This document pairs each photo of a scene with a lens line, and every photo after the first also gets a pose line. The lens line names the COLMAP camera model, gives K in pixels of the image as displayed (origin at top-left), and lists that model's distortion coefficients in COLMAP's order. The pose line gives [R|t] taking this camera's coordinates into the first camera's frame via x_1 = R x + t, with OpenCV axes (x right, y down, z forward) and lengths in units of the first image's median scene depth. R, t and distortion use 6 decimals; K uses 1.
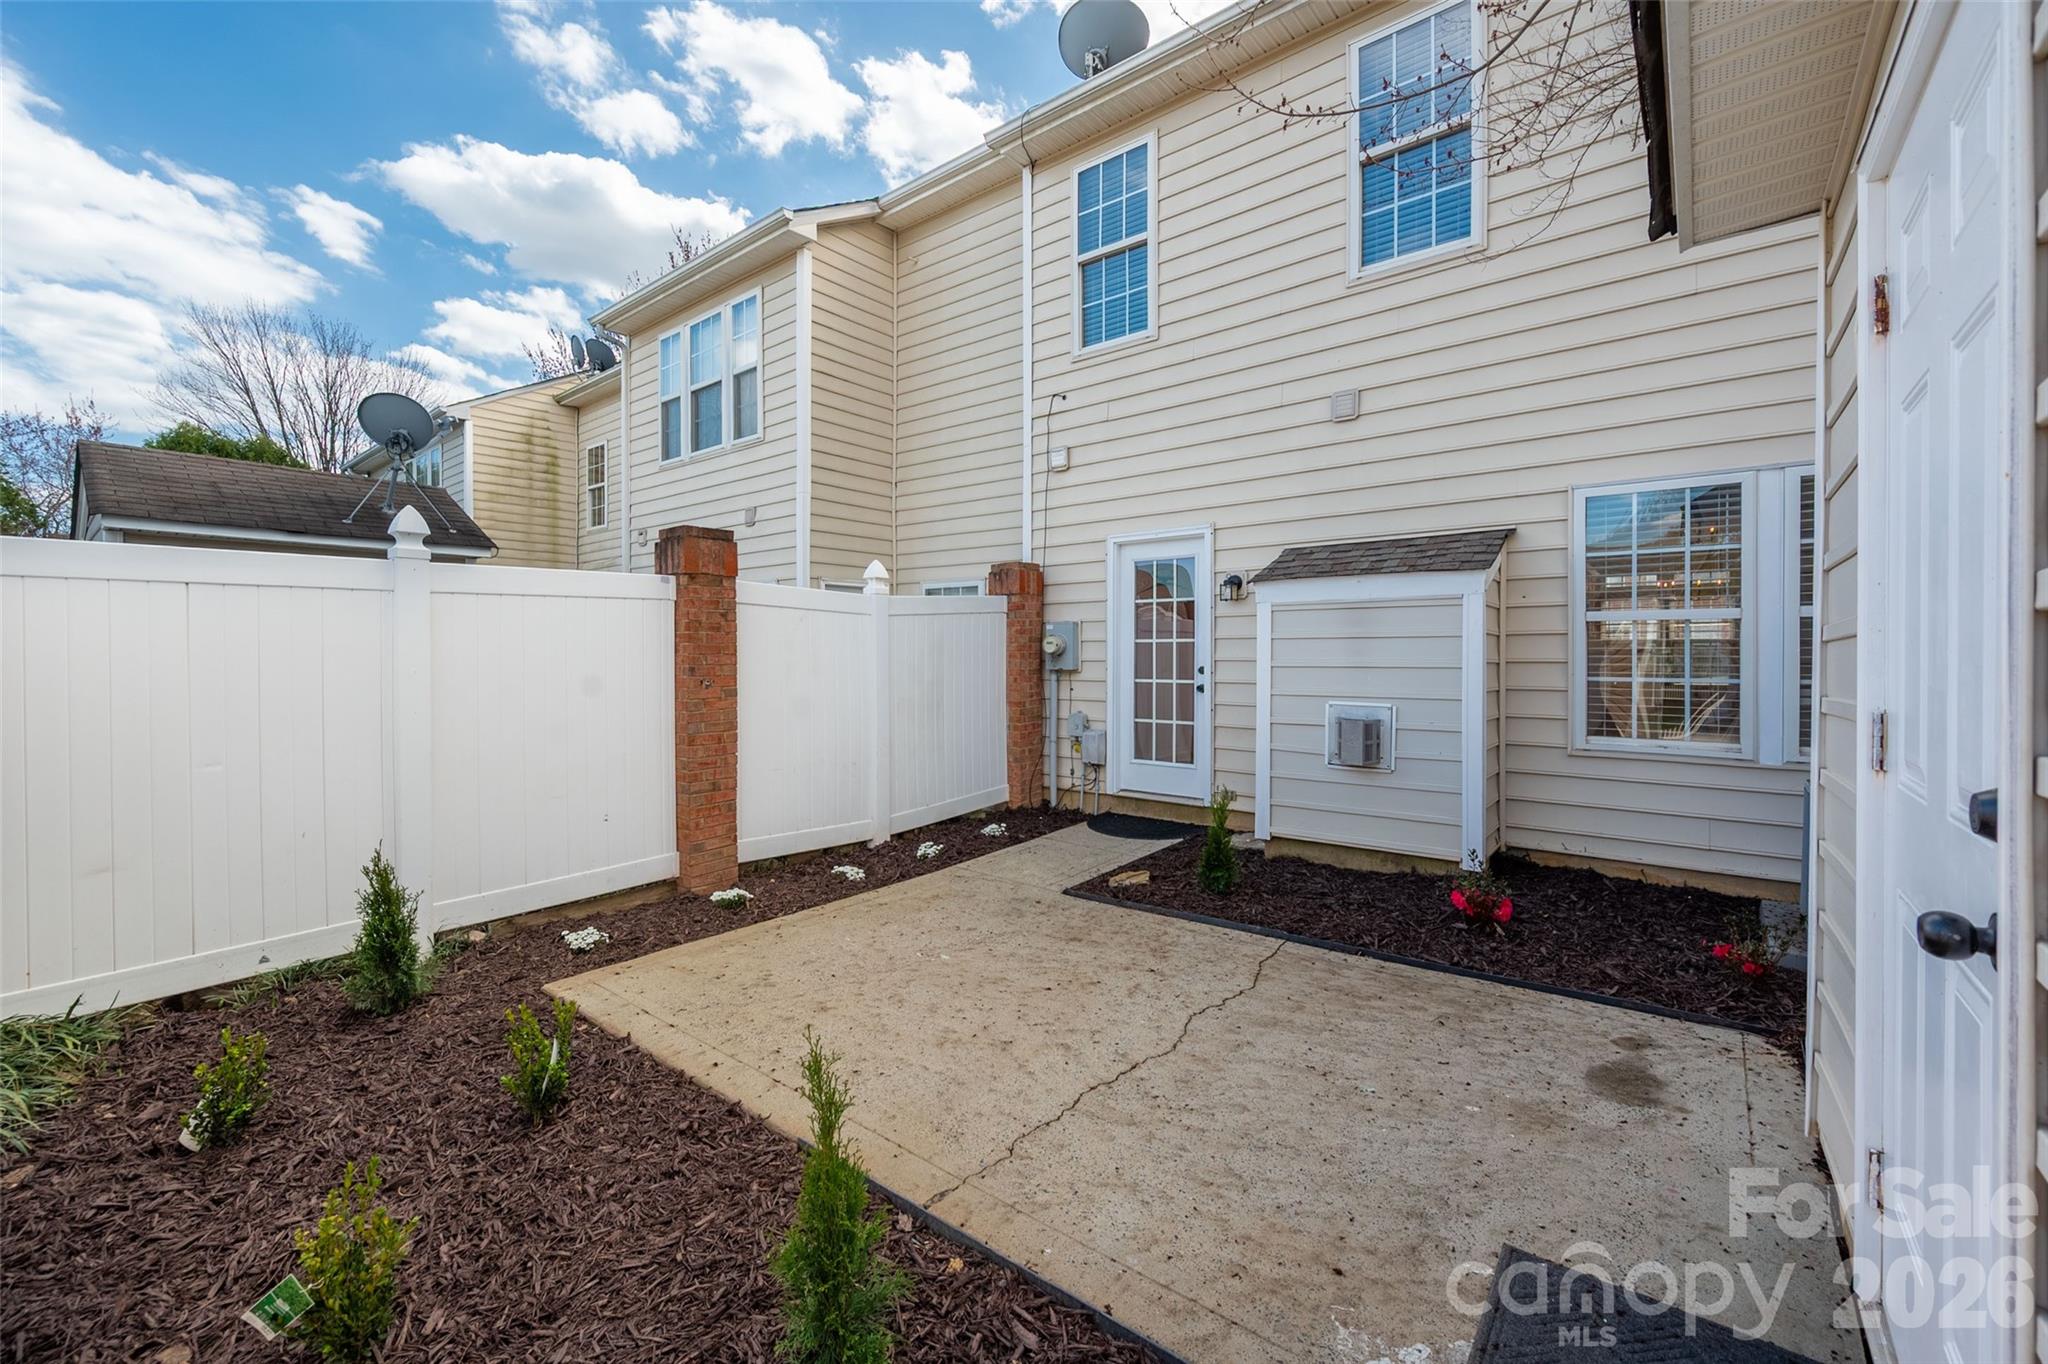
lens RADIAL K [[828.3, 0, 1029.4], [0, 828.3, 658.2], [0, 0, 1]] dist [0.000800, -0.000065]
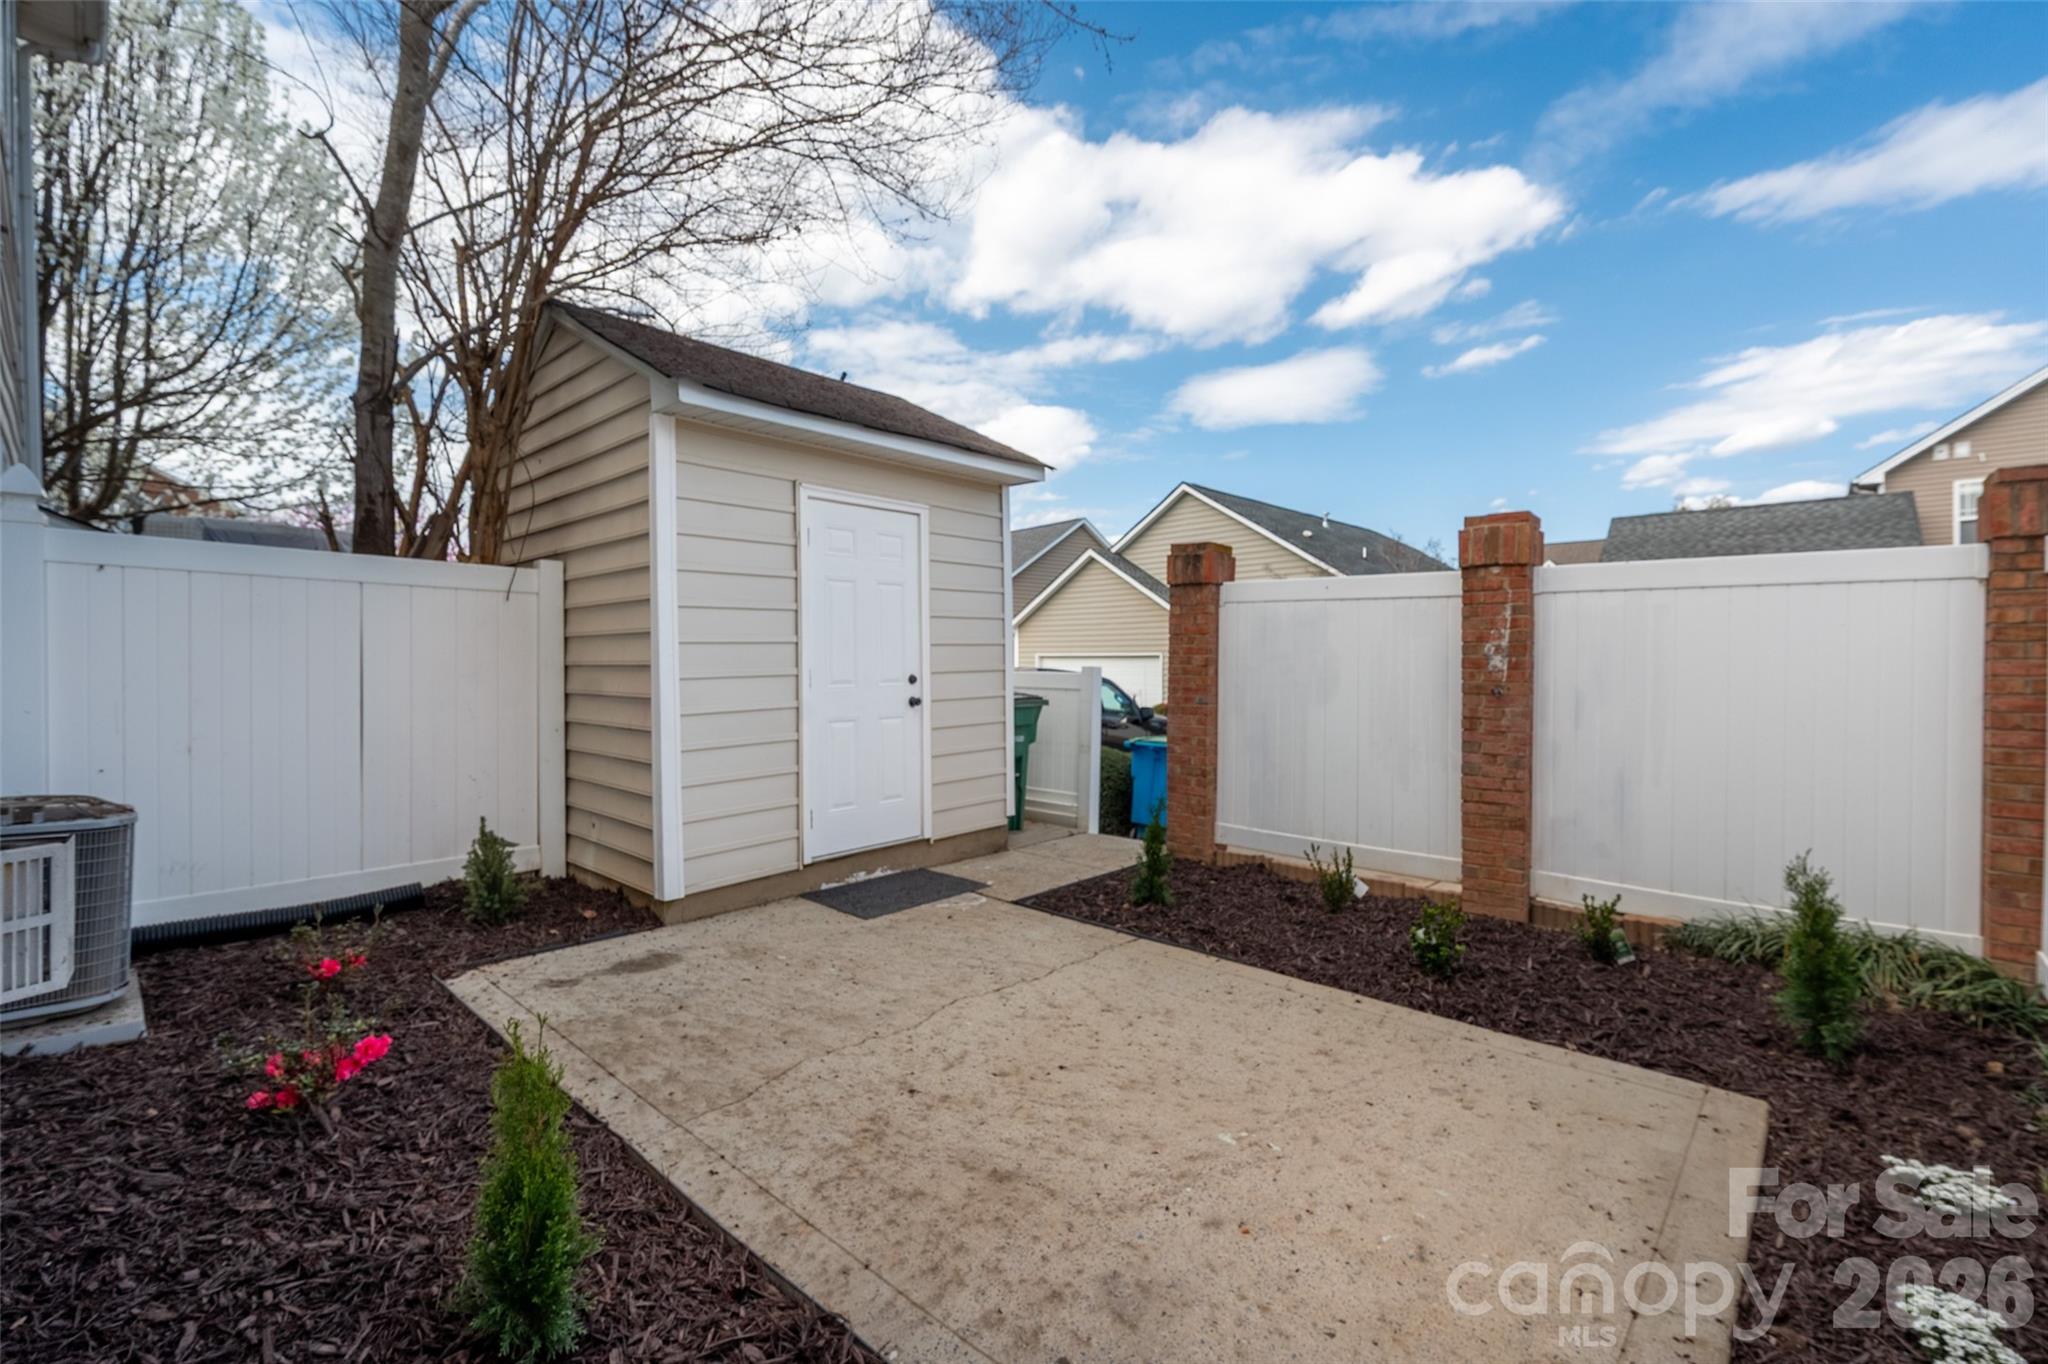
lens RADIAL K [[856.9, 0, 1030.3], [0, 856.9, 669.3], [0, 0, 1]] dist [0.000397, 0.000011]
pose [[-0.998307, 0.001534, 0.058142, 0.004566], [0.002501, 0.999860, 0.016570, 0.006086], [-0.058109, 0.016688, -0.998171, 1.541109]]
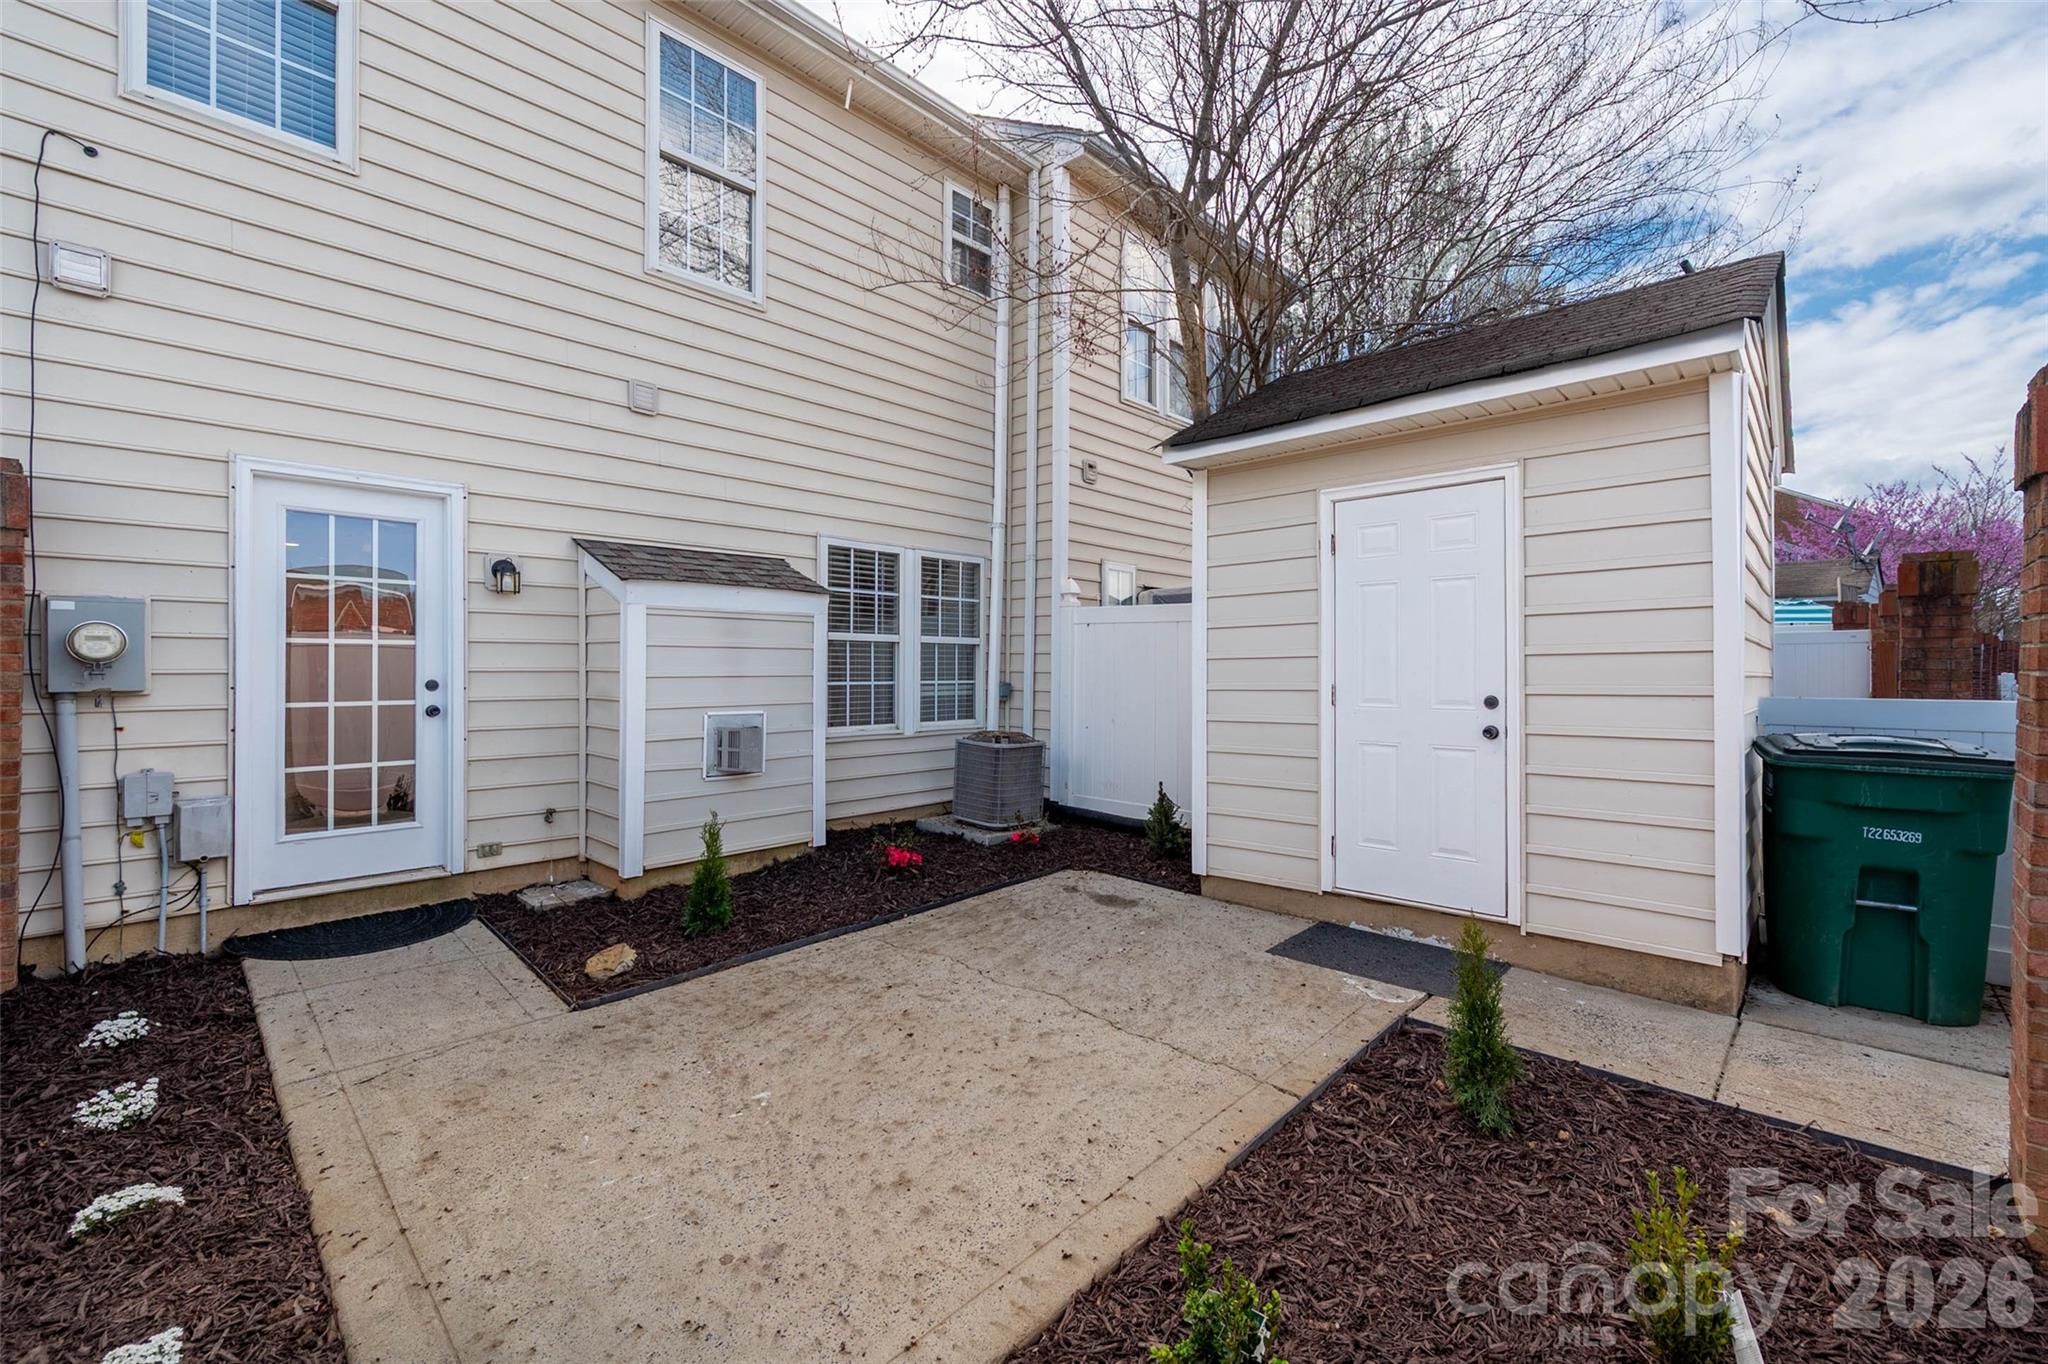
lens RADIAL K [[856.9, 0, 1030.3], [0, 856.9, 669.3], [0, 0, 1]] dist [0.000397, 0.000011]
pose [[0.073953, -0.000870, 0.997261, -0.759768], [0.002982, 0.999995, 0.000651, 0.002938], [-0.997257, 0.002926, 0.073955, 0.681927]]
